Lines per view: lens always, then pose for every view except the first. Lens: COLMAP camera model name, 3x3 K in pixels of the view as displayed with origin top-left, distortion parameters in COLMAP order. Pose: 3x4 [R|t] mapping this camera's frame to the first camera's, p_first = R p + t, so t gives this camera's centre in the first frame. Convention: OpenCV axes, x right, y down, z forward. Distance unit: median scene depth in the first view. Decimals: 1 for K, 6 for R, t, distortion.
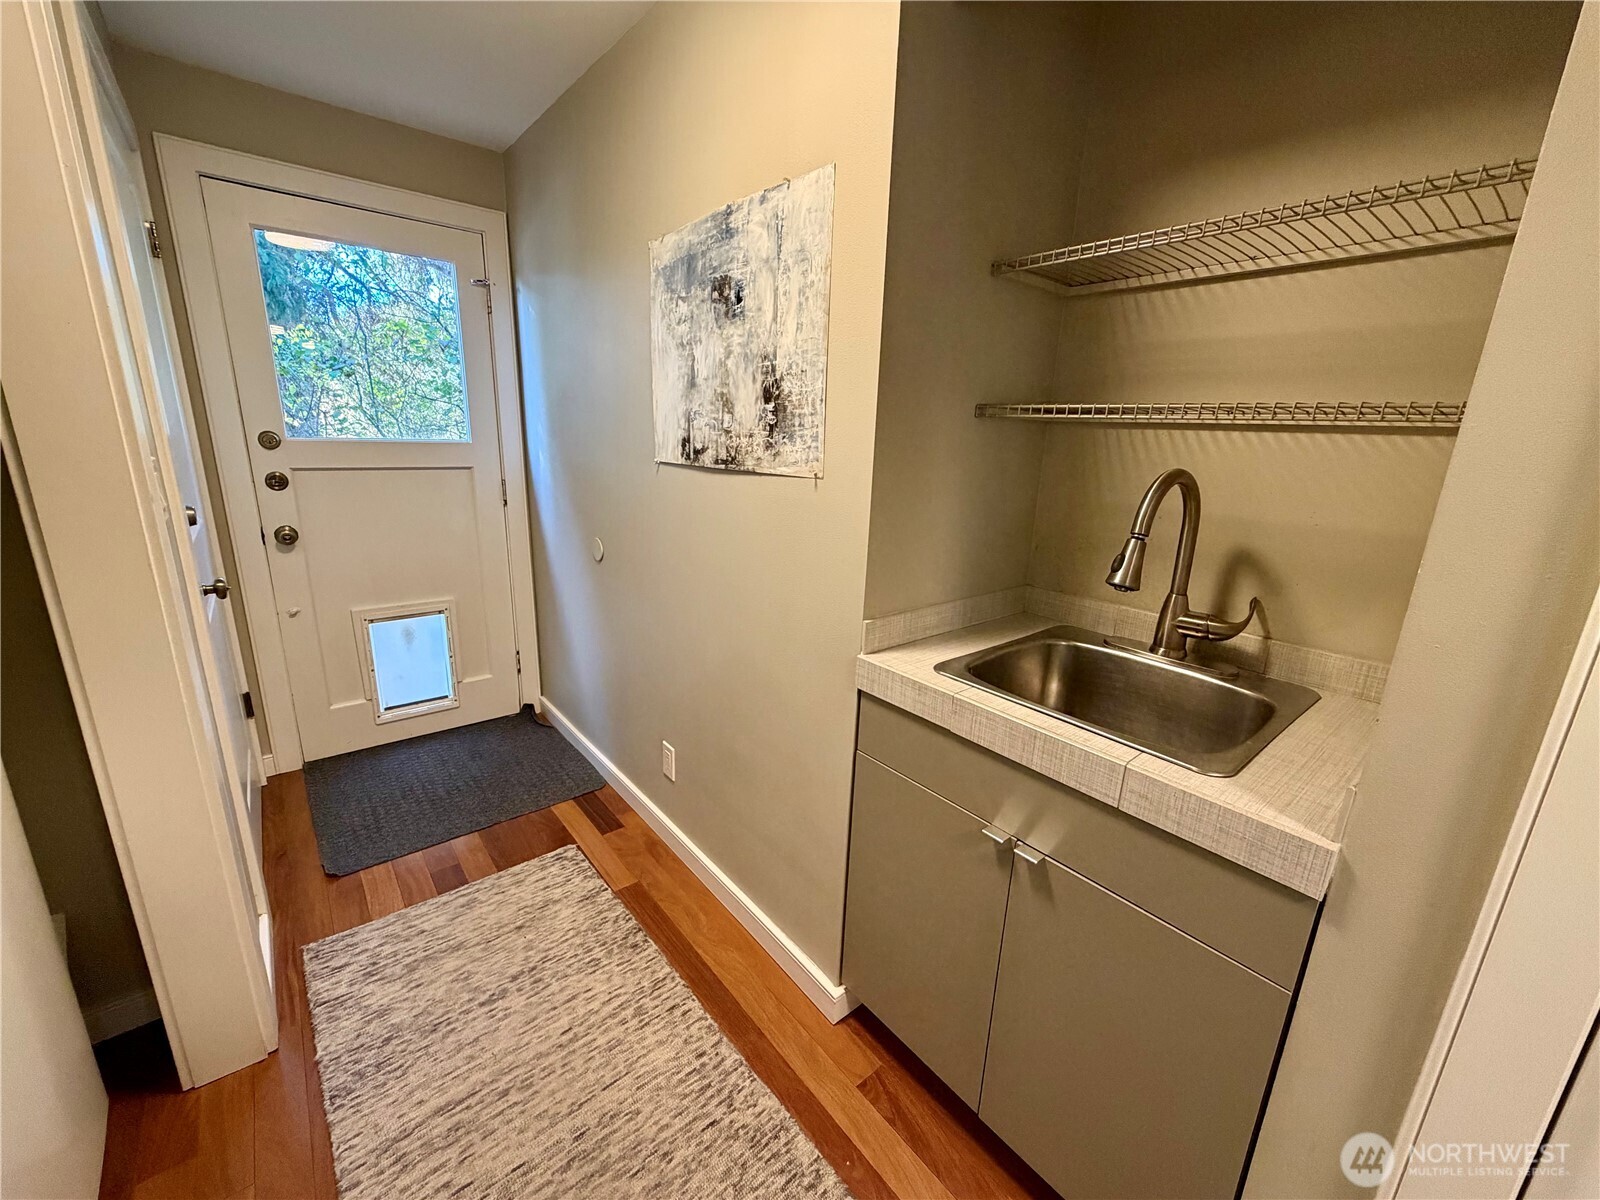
lens RADIAL K [[638.5, 0, 798.4], [0, 638.5, 597.5], [0, 0, 1]] dist [0.000737, -0.000207]
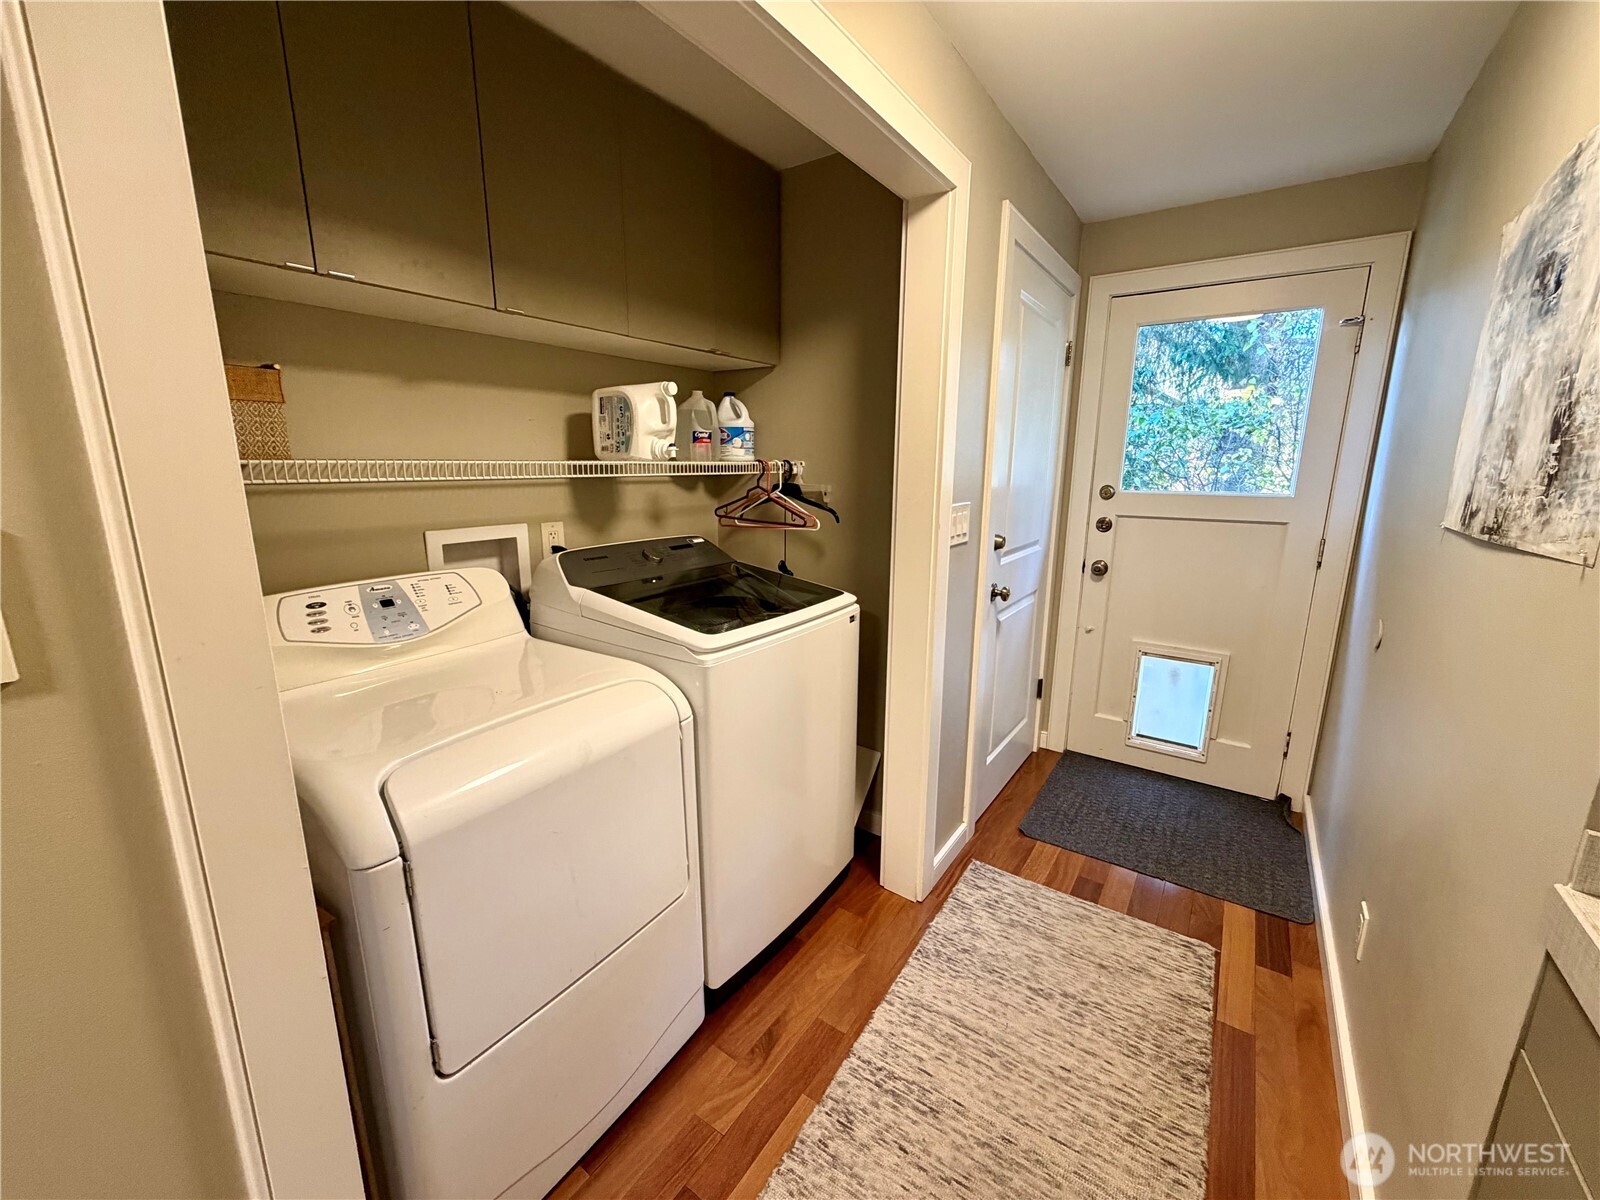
lens RADIAL K [[638.5, 0, 798.4], [0, 638.5, 597.5], [0, 0, 1]] dist [0.000737, -0.000207]
pose [[0.270703, 0.166720, -0.948116, 0.339683], [-0.241425, 0.965171, 0.100788, -0.039173], [0.931898, 0.201616, 0.301525, 0.144470]]
